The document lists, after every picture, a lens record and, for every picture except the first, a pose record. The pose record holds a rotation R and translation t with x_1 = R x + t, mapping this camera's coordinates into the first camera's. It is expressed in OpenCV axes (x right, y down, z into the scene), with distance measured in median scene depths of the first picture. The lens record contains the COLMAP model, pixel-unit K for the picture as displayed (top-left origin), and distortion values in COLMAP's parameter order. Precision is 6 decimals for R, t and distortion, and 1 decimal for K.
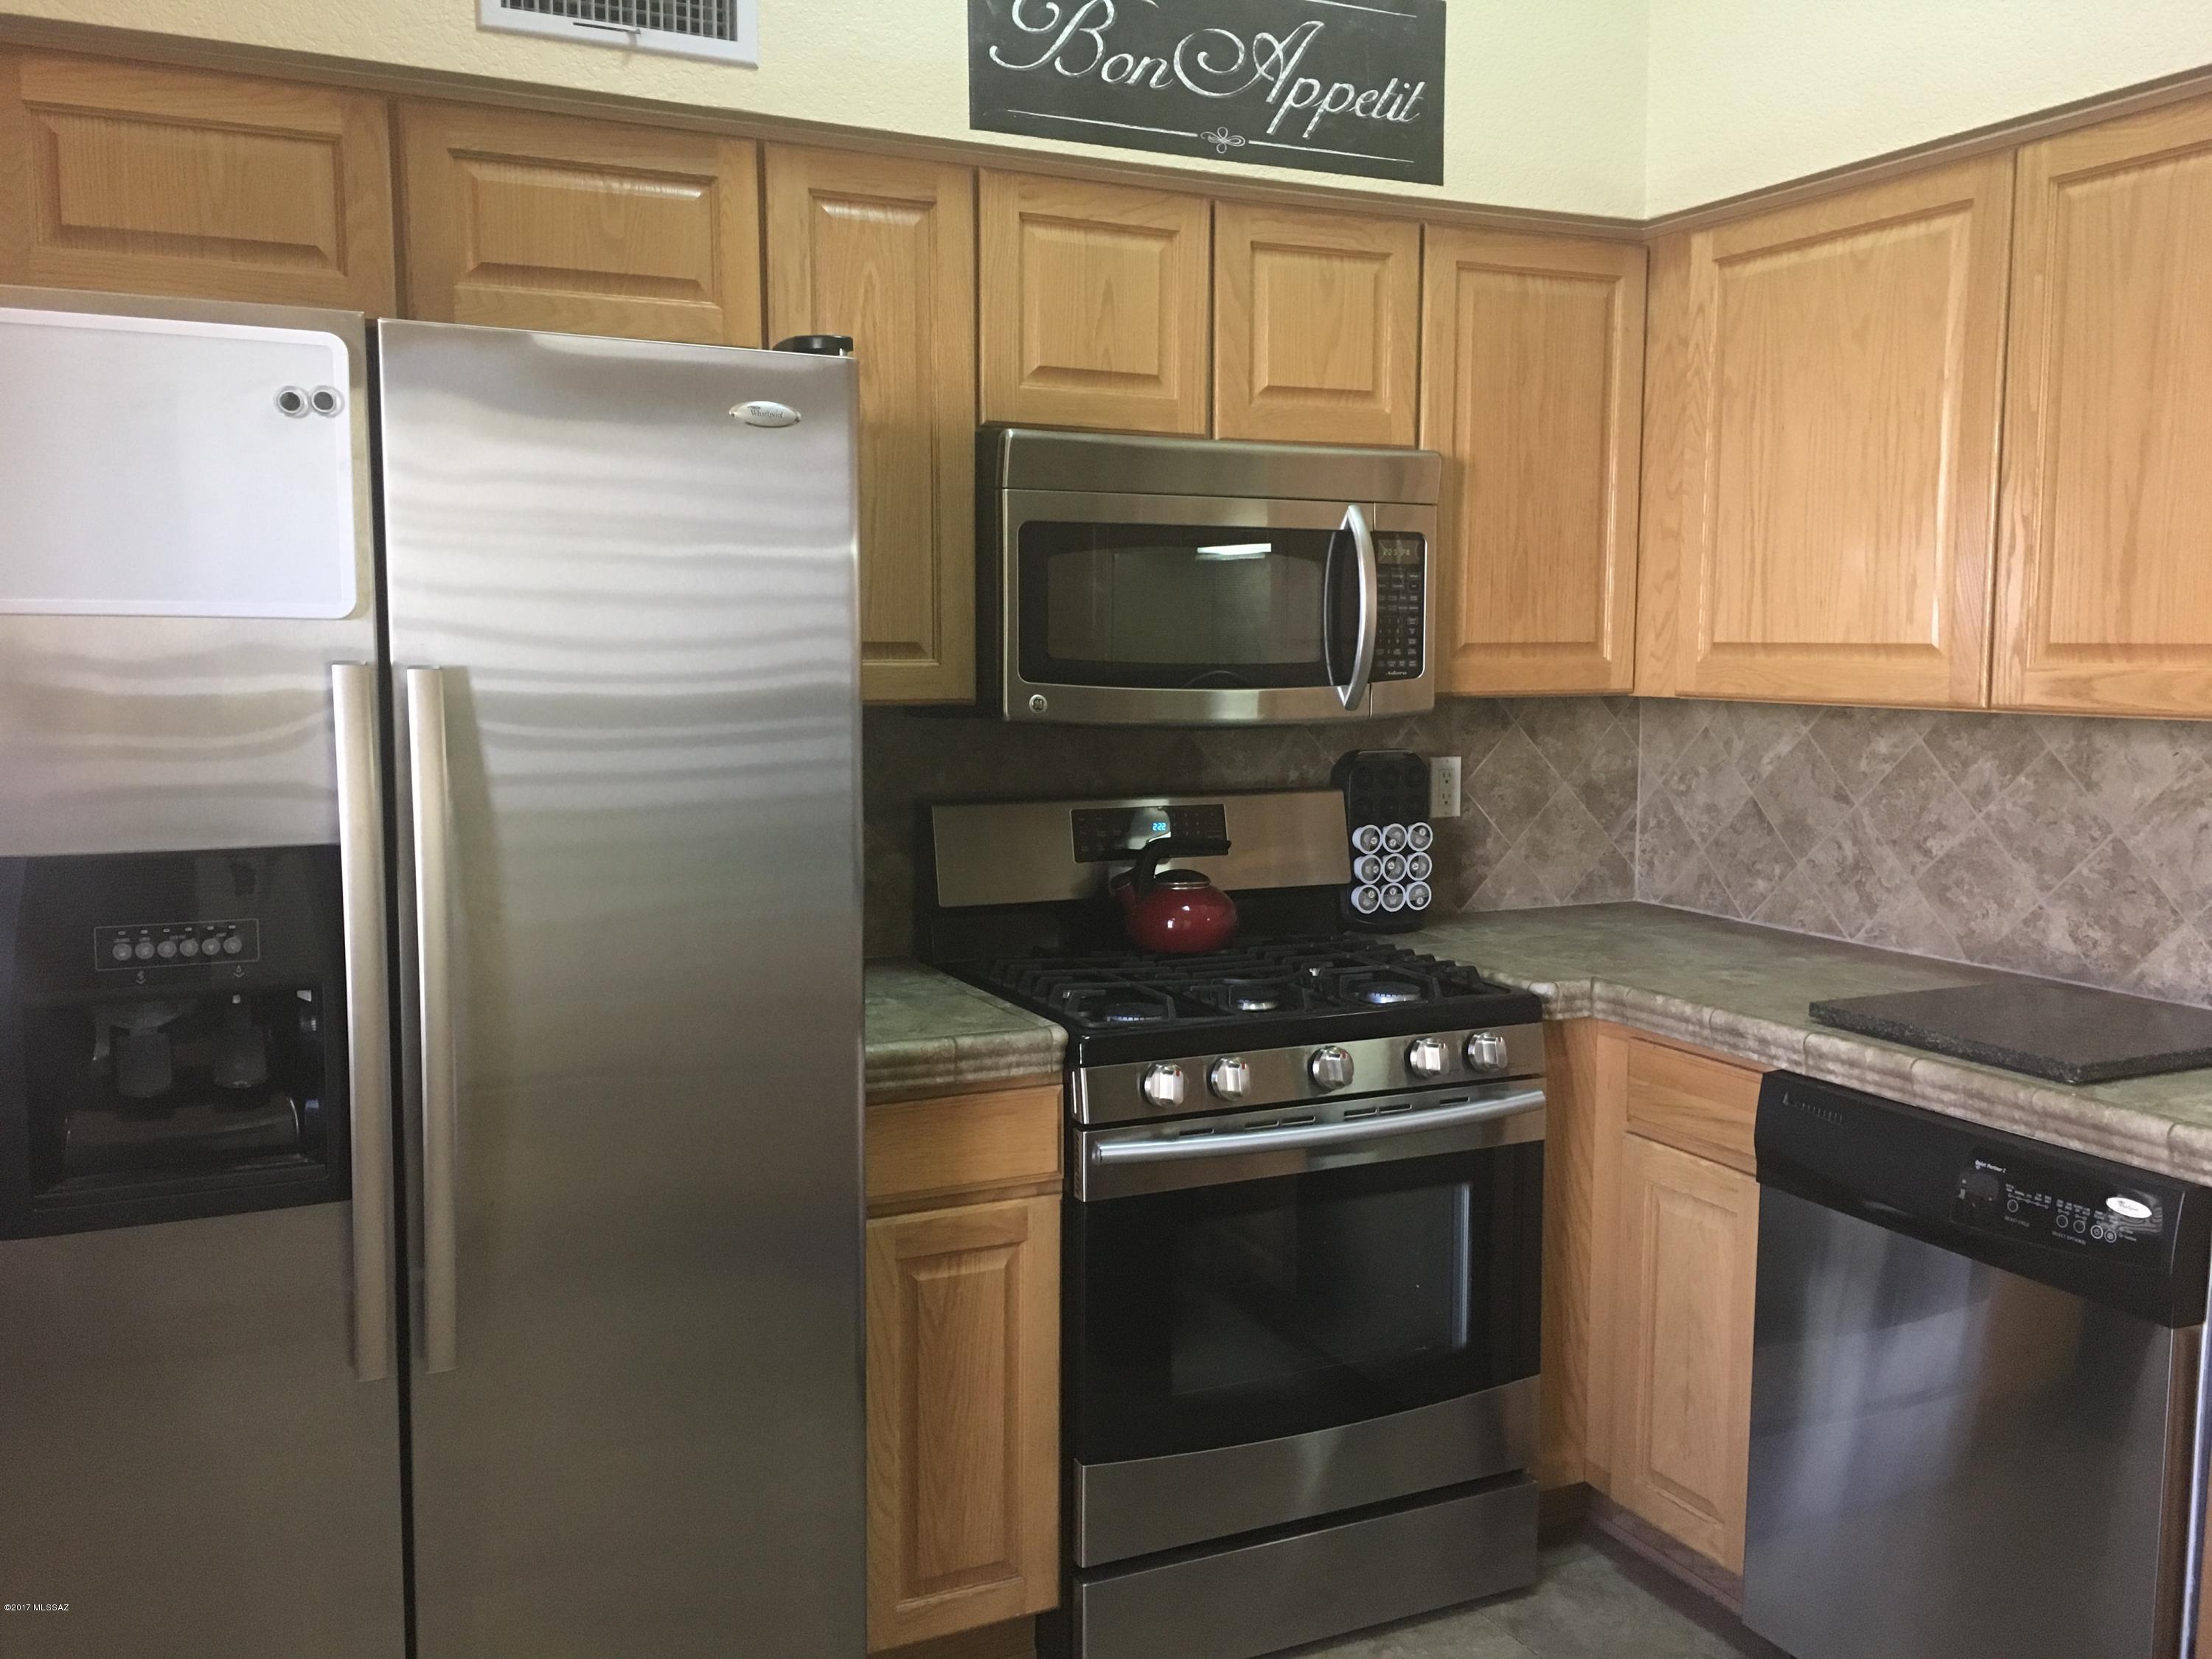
lens RADIAL K [[1884.6, 0, 1105.4], [0, 1884.6, 830.4], [0, 0, 1]] dist [0.039179, -0.056035]
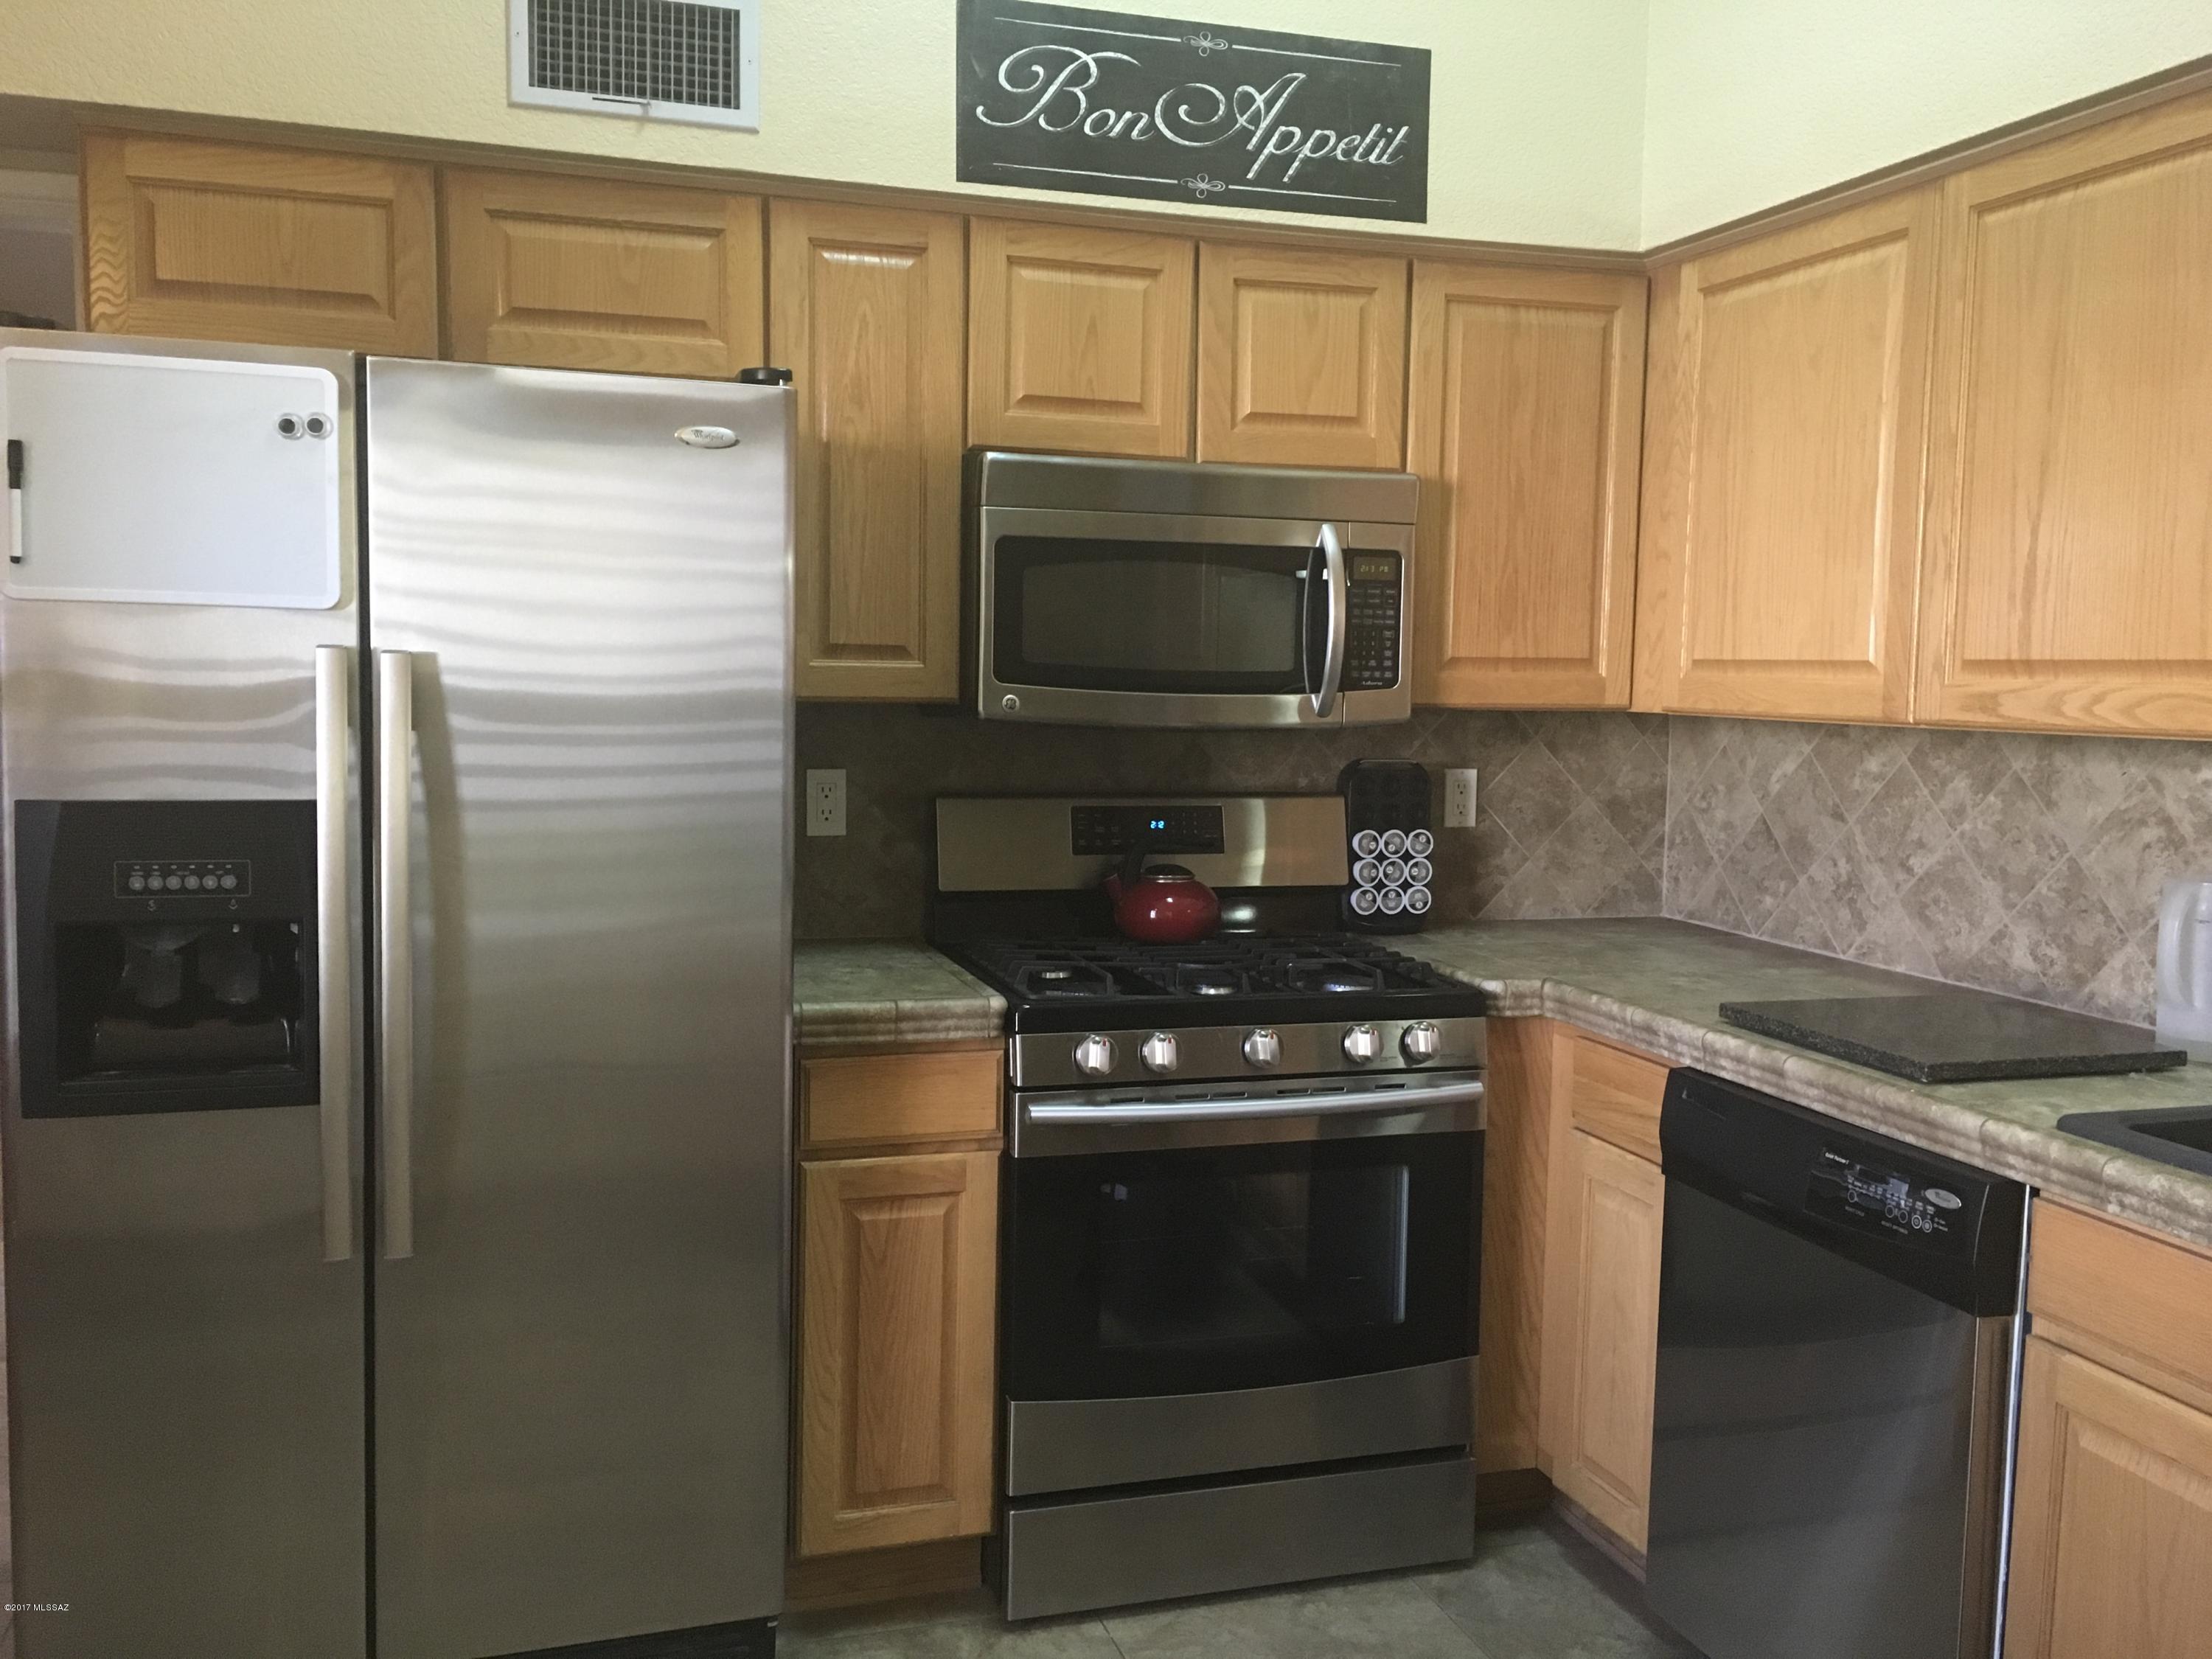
lens RADIAL K [[1884.6, 0, 1106.1], [0, 1884.6, 829.0], [0, 0, 1]] dist [0.039179, -0.056035]
pose [[0.989524, 0.027027, -0.141816, 0.177240], [-0.029505, 0.999446, -0.015402, 0.020794], [0.141321, 0.019425, 0.989773, -0.070337]]
